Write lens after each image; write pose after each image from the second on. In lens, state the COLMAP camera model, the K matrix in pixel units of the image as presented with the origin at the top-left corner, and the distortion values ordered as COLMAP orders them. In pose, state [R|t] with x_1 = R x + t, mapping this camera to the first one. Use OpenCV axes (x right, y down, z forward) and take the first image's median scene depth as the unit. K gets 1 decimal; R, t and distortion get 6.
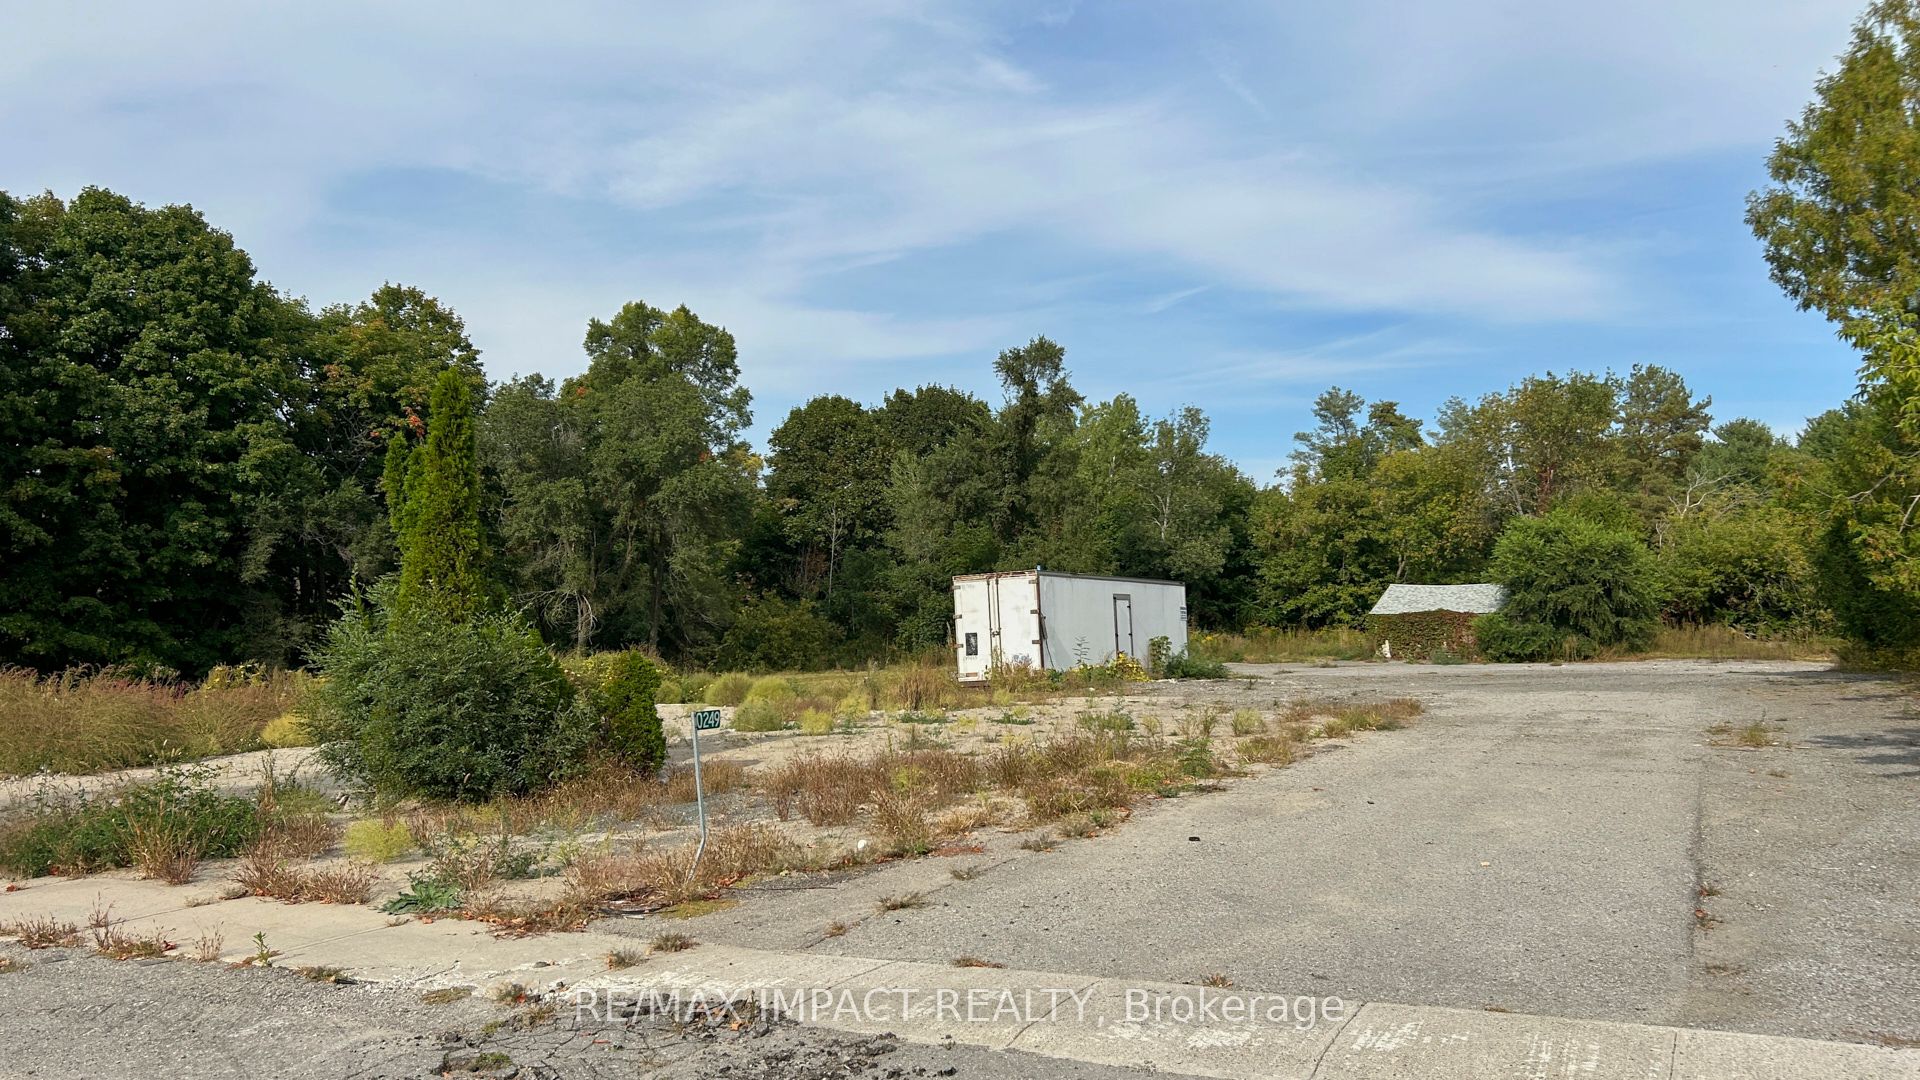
lens RADIAL K [[1423.3, 0, 954.9], [0, 1423.3, 519.2], [0, 0, 1]] dist [0.047650, -0.050056]
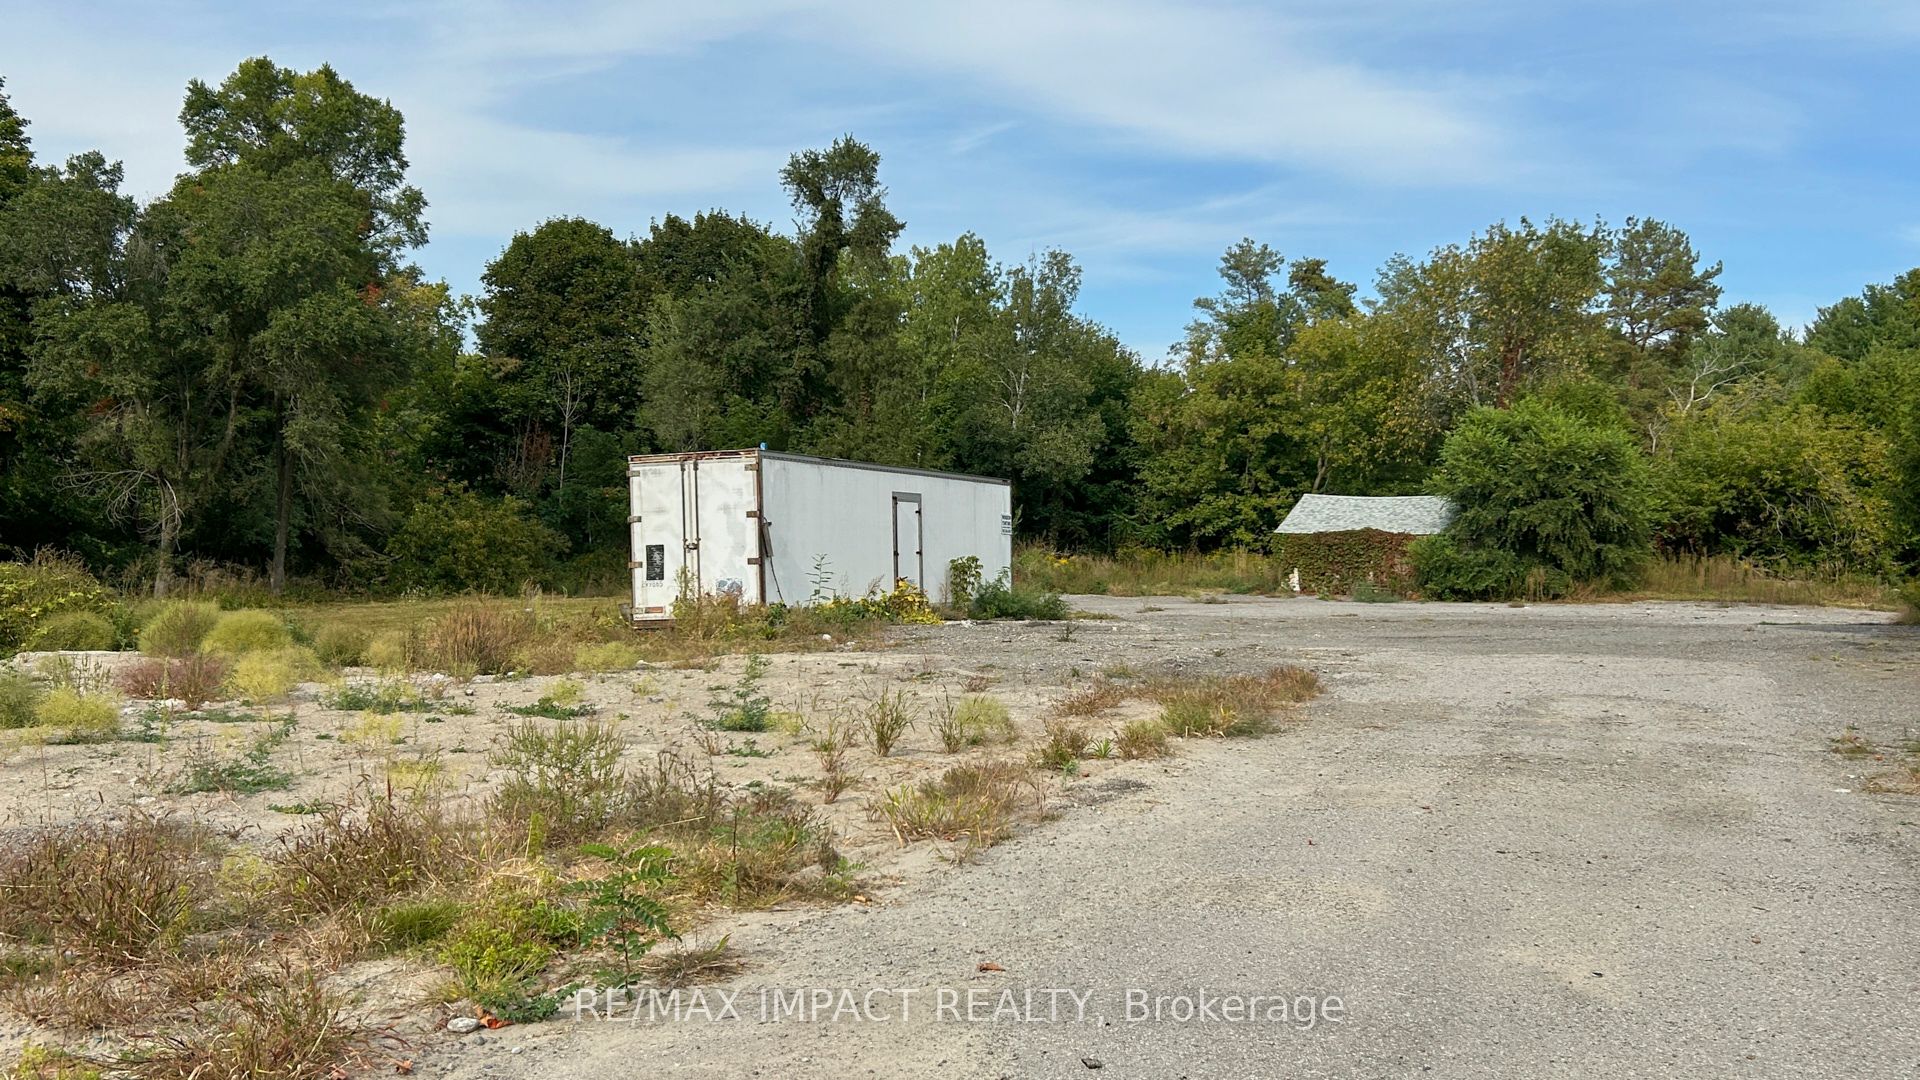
lens RADIAL K [[1740.3, 0, 975.8], [0, 1740.3, 513.1], [0, 0, 1]] dist [0.101863, -0.196388]
pose [[0.994293, 0.024410, 0.103849, 0.041334], [-0.030371, 0.997957, 0.056213, 0.009738], [-0.102265, -0.059046, 0.993003, 0.116557]]
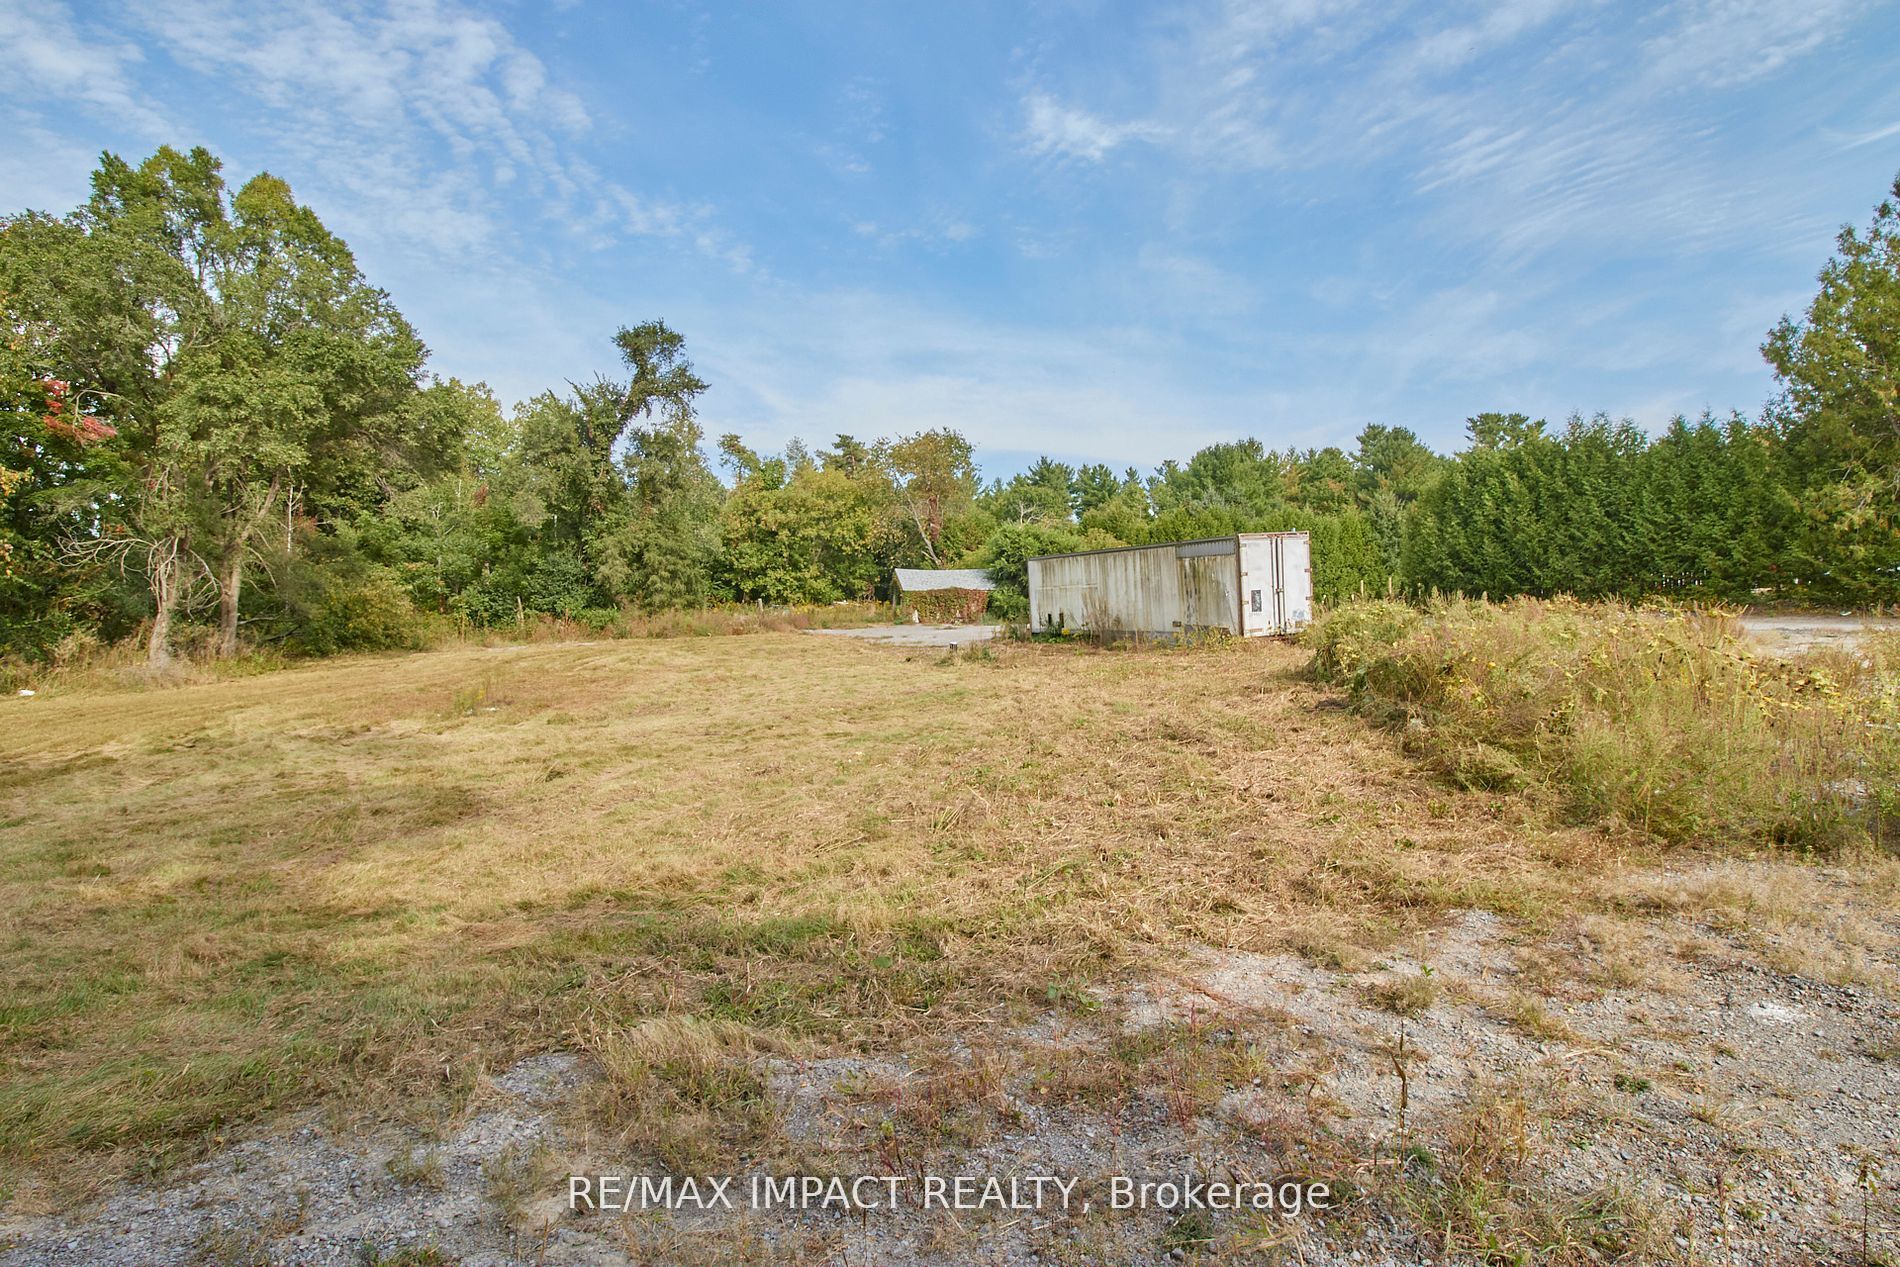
lens RADIAL K [[953.4, 0, 936.3], [0, 953.4, 589.6], [0, 0, 1]] dist [-0.004604, -0.010124]
pose [[0.630963, 0.014527, 0.775677, -0.378569], [-0.052640, 0.998322, 0.024122, 0.042763], [-0.774025, -0.056052, 0.630669, 0.421756]]
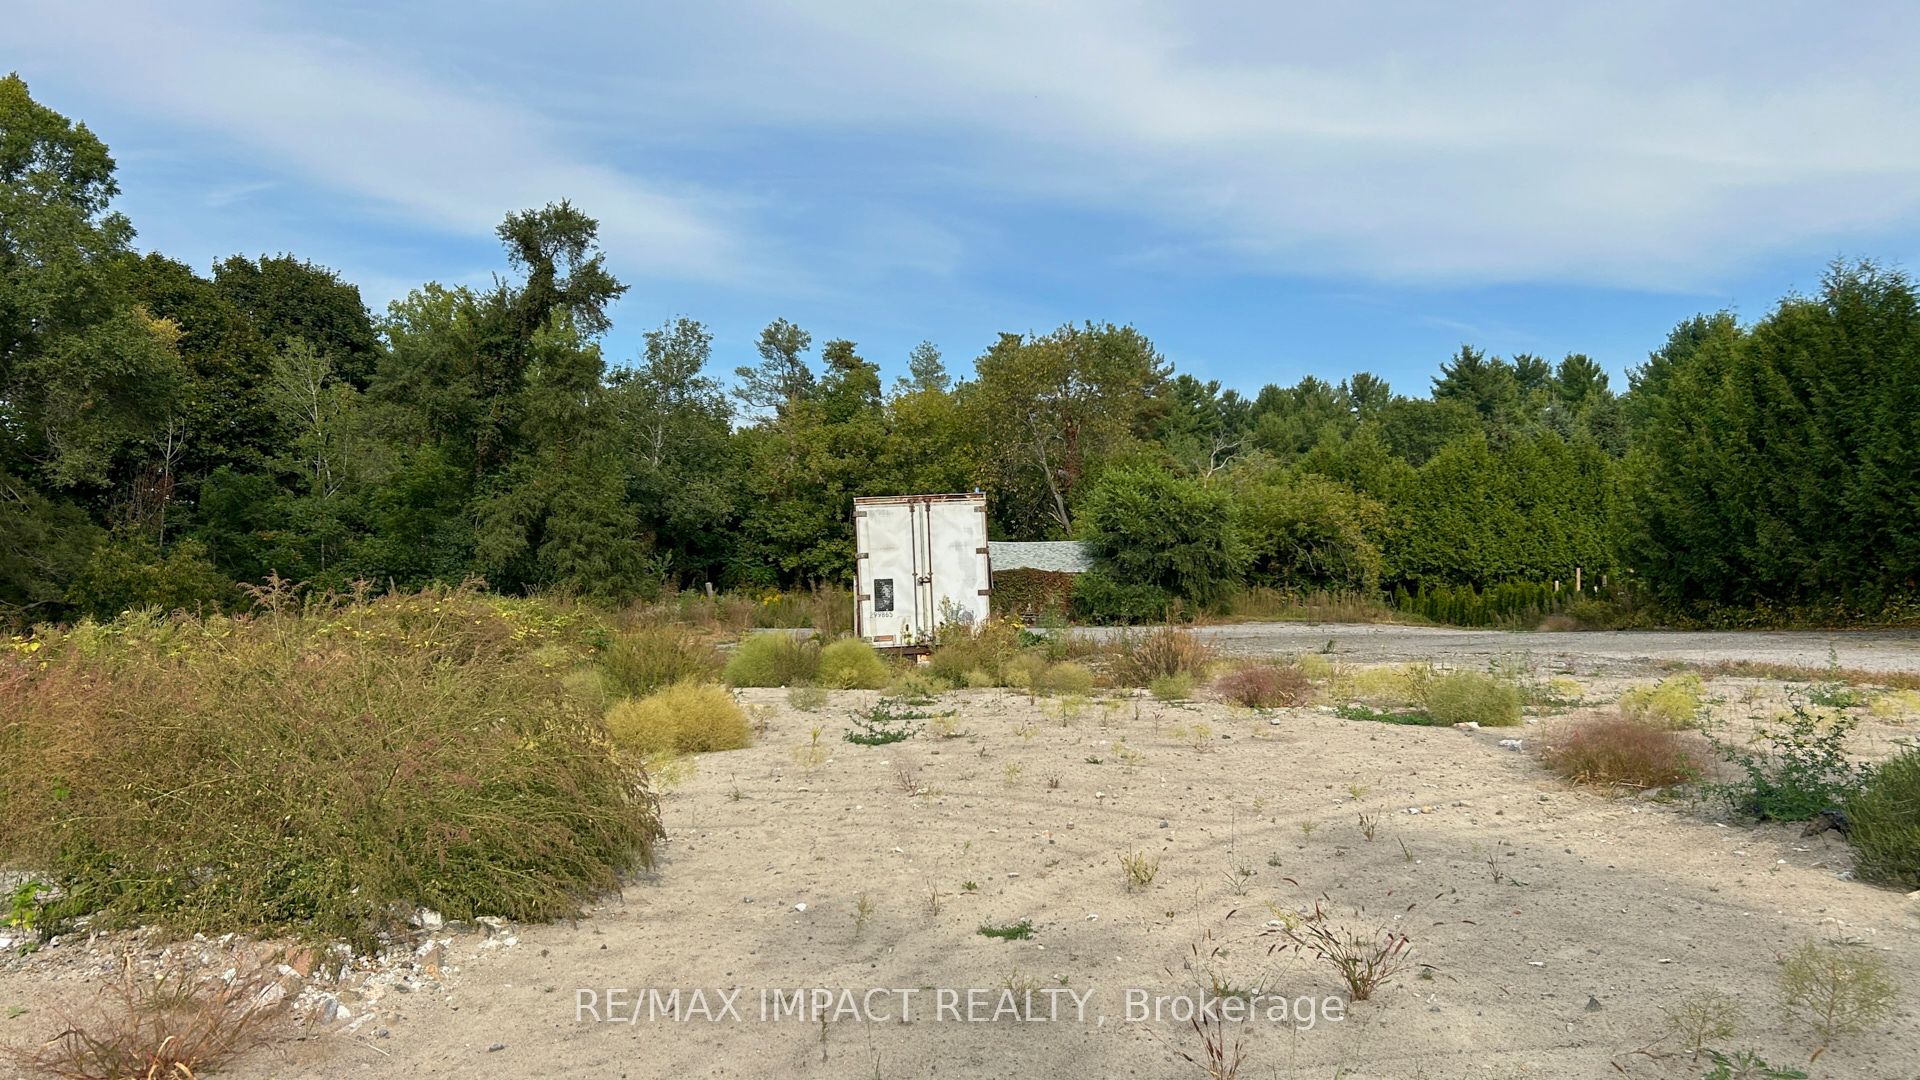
lens RADIAL K [[1534.5, 0, 950.3], [0, 1534.5, 545.9], [0, 0, 1]] dist [0.069273, -0.093791]
pose [[0.856001, 0.027945, 0.516219, -0.199229], [-0.050194, 0.998313, 0.029188, 0.022598], [-0.514532, -0.050896, 0.855959, 0.190106]]
